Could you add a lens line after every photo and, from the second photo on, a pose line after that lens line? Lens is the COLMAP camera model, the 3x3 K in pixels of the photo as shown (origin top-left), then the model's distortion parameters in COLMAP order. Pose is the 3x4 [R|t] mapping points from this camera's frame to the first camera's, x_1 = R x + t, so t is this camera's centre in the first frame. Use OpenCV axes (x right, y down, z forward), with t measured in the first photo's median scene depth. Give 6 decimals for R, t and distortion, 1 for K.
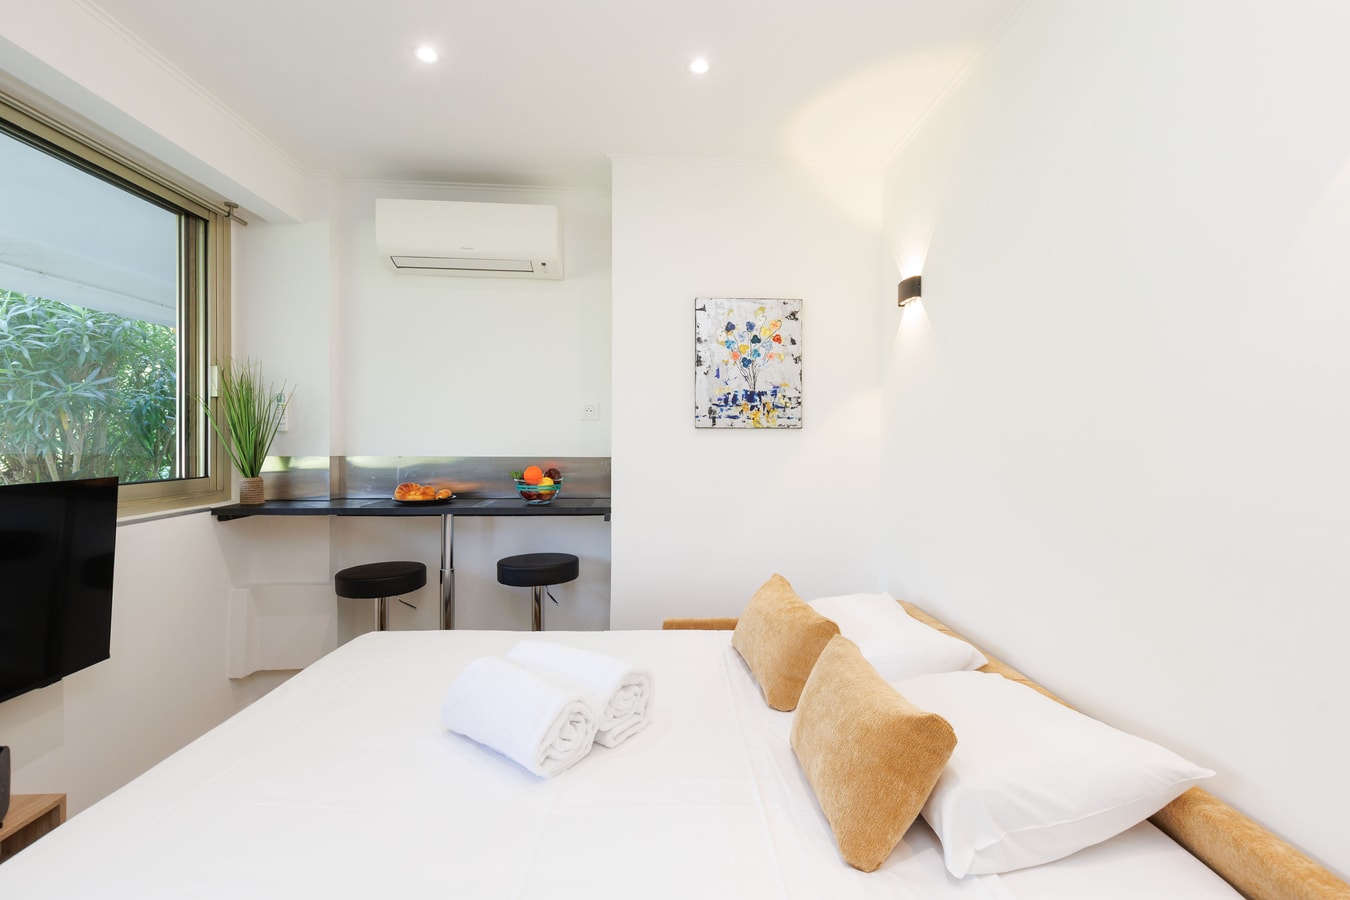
lens RADIAL K [[618.8, 0, 685.9], [0, 618.8, 442.2], [0, 0, 1]] dist [0.010573, -0.003620]
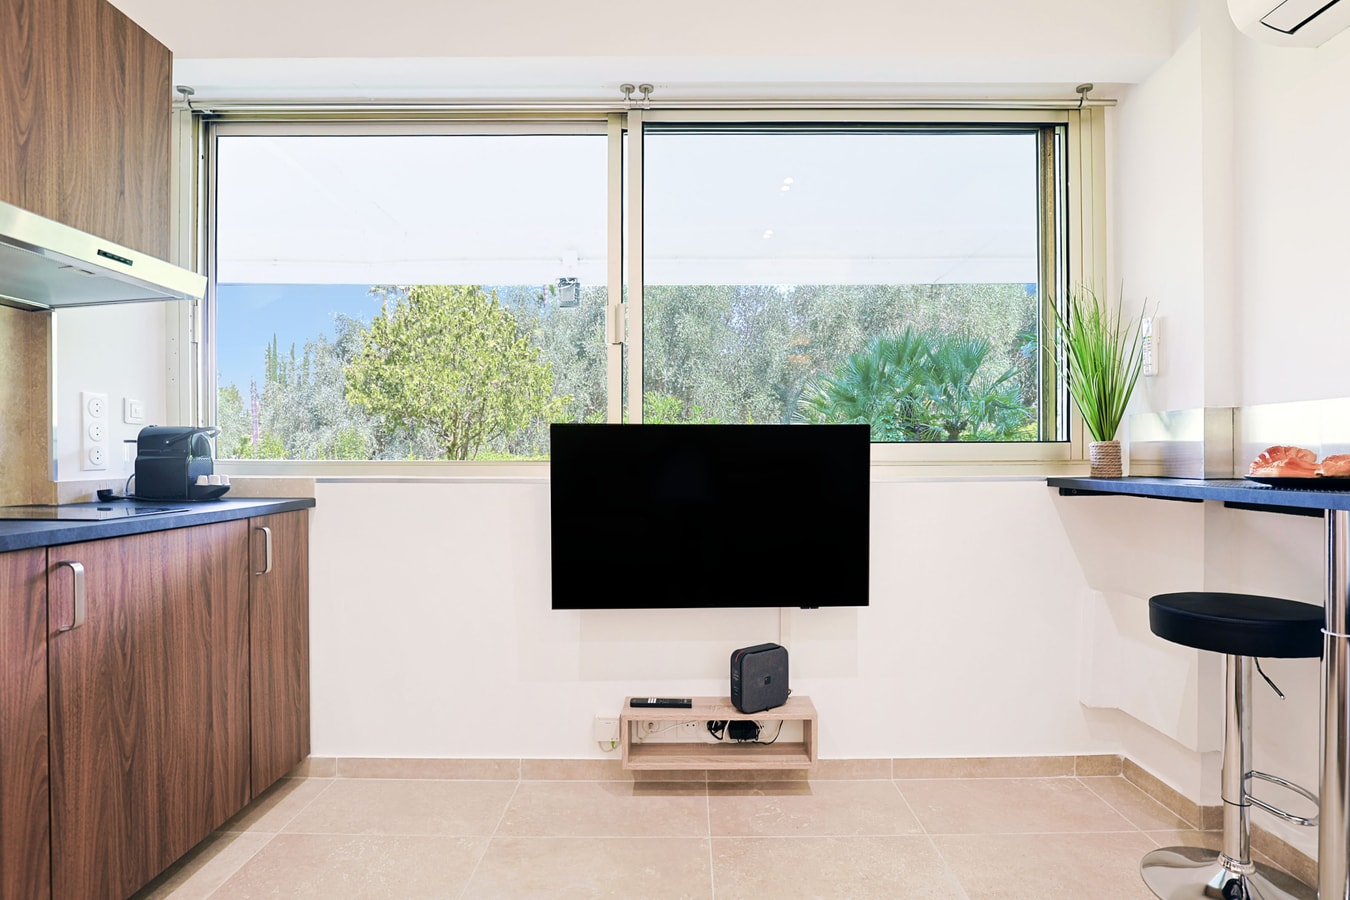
lens RADIAL K [[680.7, 0, 697.7], [0, 680.7, 463.9], [0, 0, 1]] dist [-0.023652, 0.004576]
pose [[-0.061067, 0.004696, -0.998123, 0.130988], [-0.005232, 0.999974, 0.005025, 0.082225], [0.998120, 0.005529, -0.061041, 0.571947]]
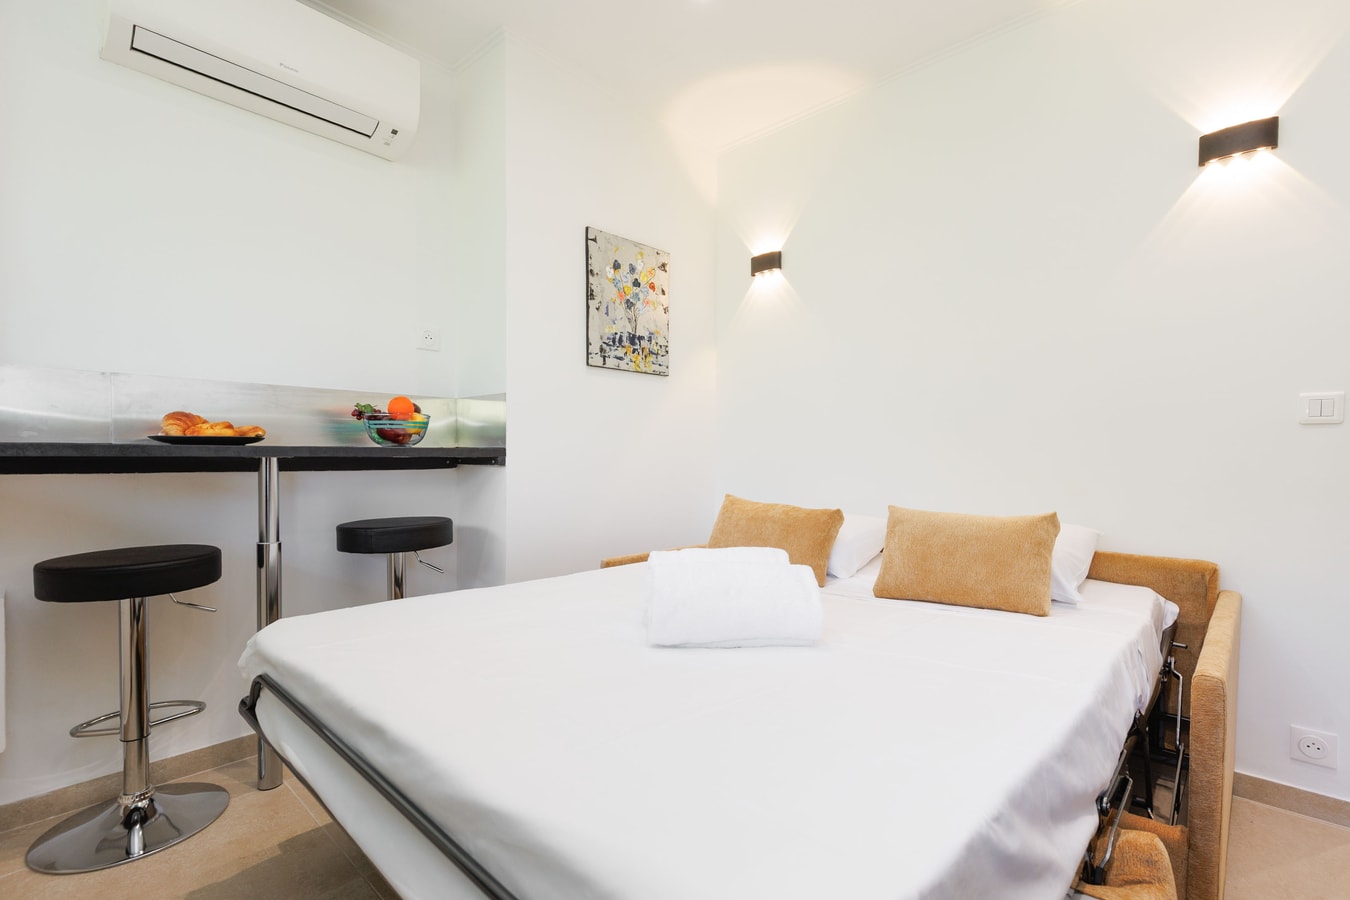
lens RADIAL K [[618.8, 0, 687.9], [0, 618.8, 468.8], [0, 0, 1]] dist [0.010573, -0.003620]
pose [[0.721954, -0.018666, 0.691689, -0.528808], [0.005757, 0.999764, 0.020971, 0.115236], [-0.691917, -0.011158, 0.721891, 0.210388]]
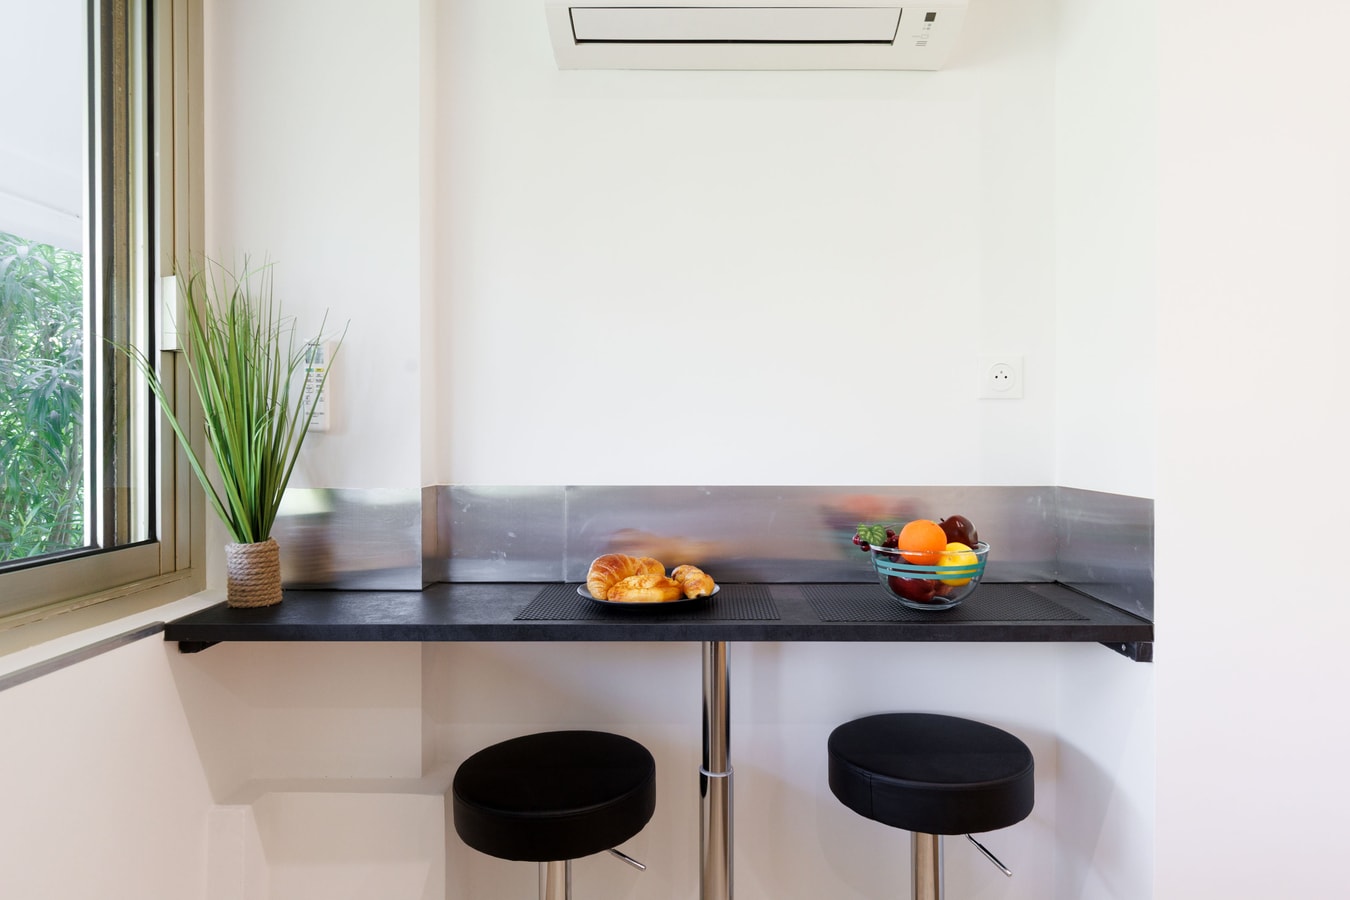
lens RADIAL K [[824.3, 0, 691.7], [0, 824.3, 436.0], [0, 0, 1]] dist [-0.004326, 0.005032]
pose [[0.997344, -0.004955, -0.072660, -0.366728], [0.004924, 0.999988, -0.000603, -0.012836], [0.072662, 0.000243, 0.997357, 0.471012]]
